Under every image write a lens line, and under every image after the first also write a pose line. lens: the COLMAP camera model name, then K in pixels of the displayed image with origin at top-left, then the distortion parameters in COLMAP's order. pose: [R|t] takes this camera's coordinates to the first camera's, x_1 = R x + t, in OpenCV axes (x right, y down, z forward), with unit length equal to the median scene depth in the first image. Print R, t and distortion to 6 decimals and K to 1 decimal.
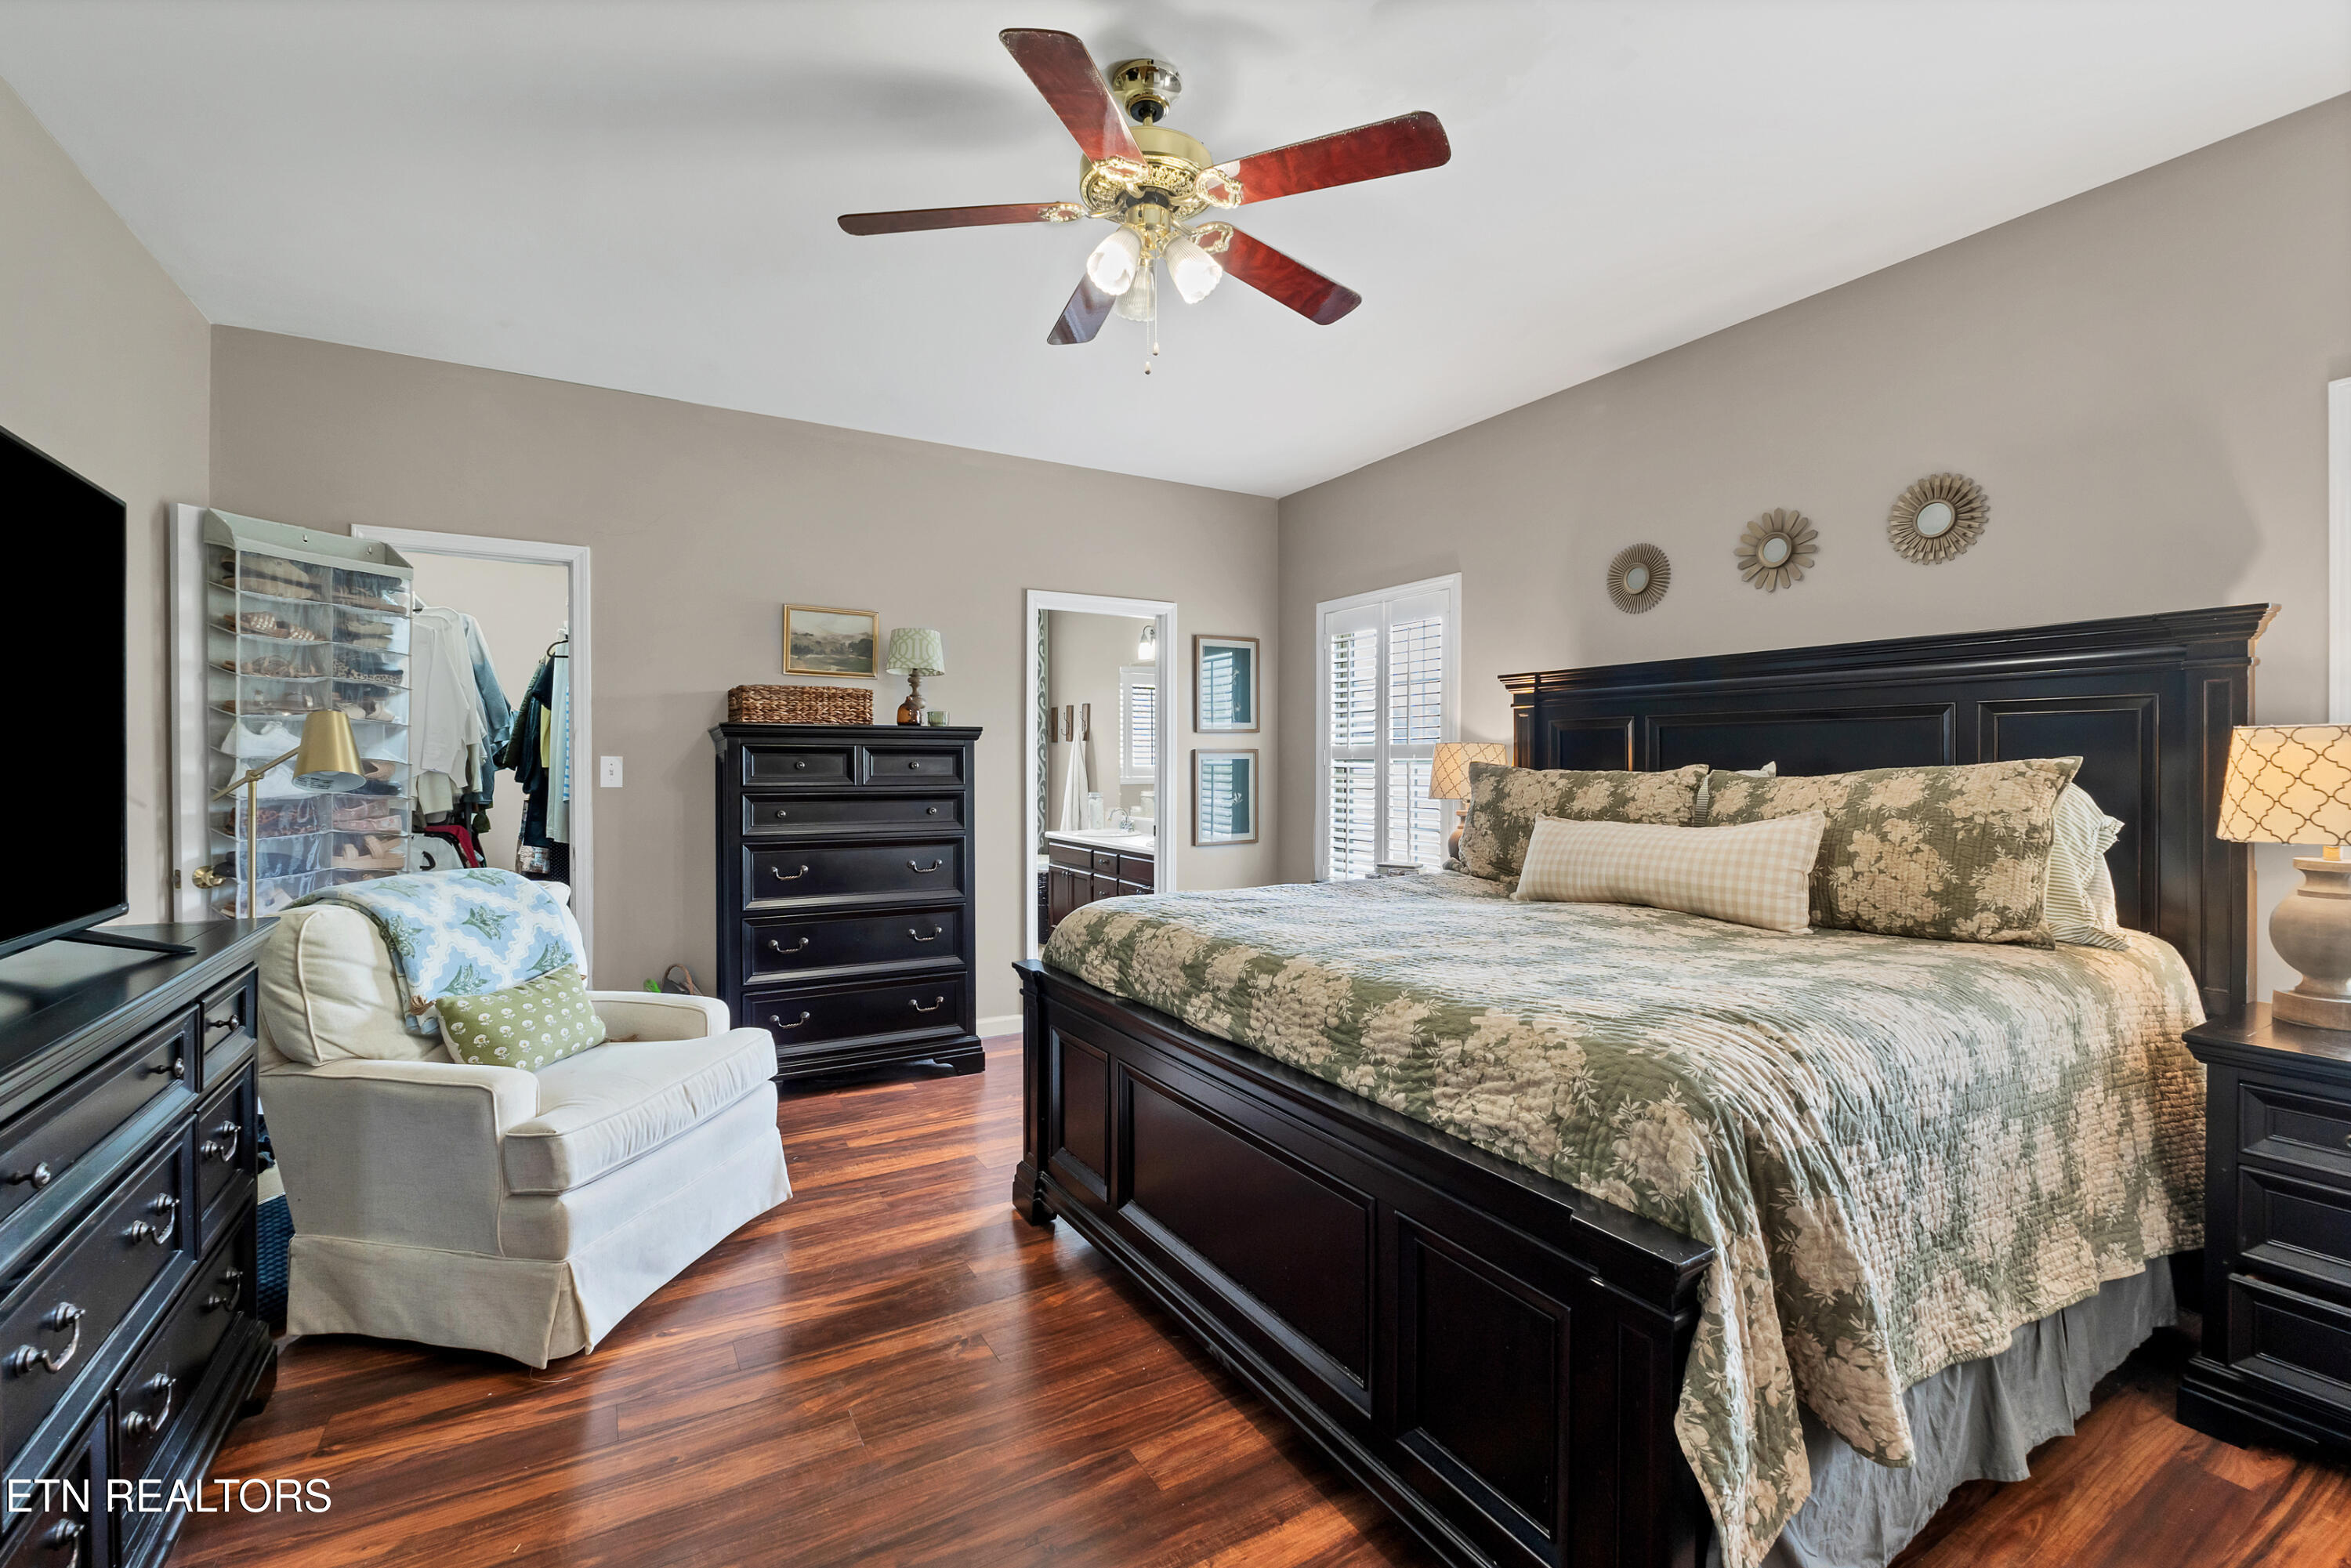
lens RADIAL K [[1016.2, 0, 1174.8], [0, 1016.2, 778.8], [0, 0, 1]] dist [-0.014385, -0.000222]
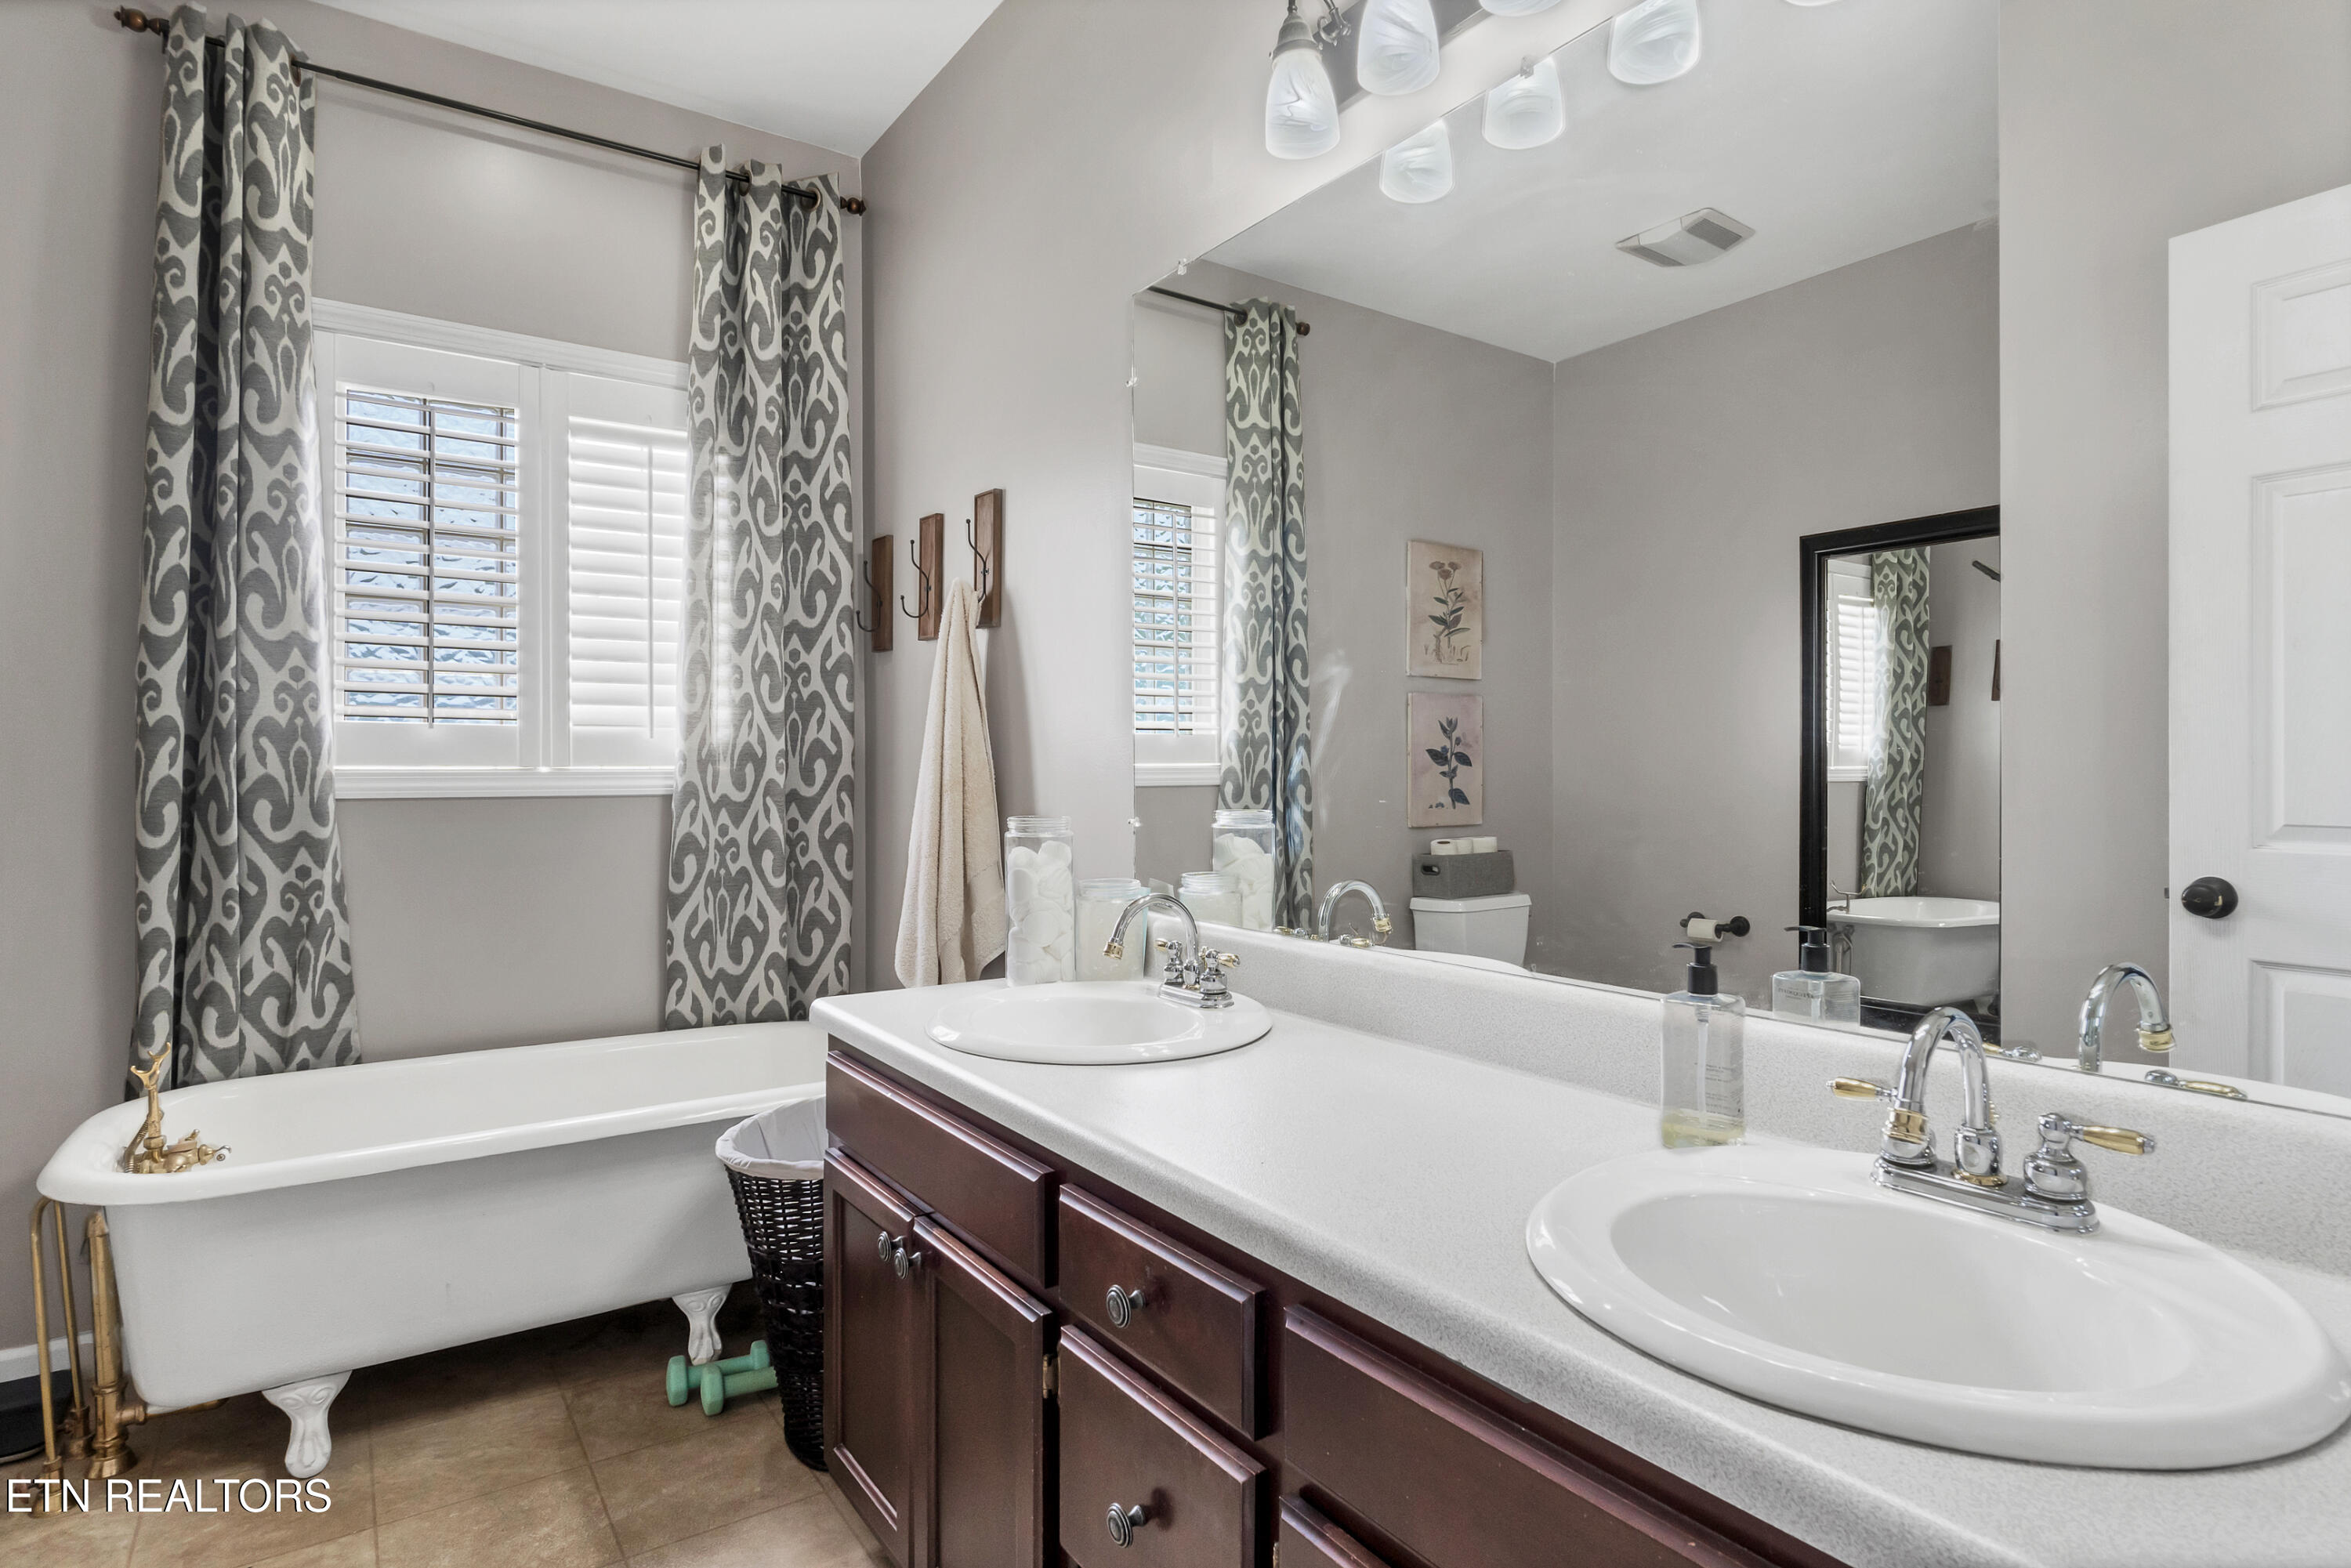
lens RADIAL K [[1257.5, 0, 1174.9], [0, 1257.5, 780.2], [0, 0, 1]] dist [0.000119, 0.000002]
pose [[0.998202, -0.001549, 0.059917, -0.056682], [0.001744, 0.999993, -0.003205, 0.005101], [-0.059912, 0.003304, 0.998198, 0.651222]]
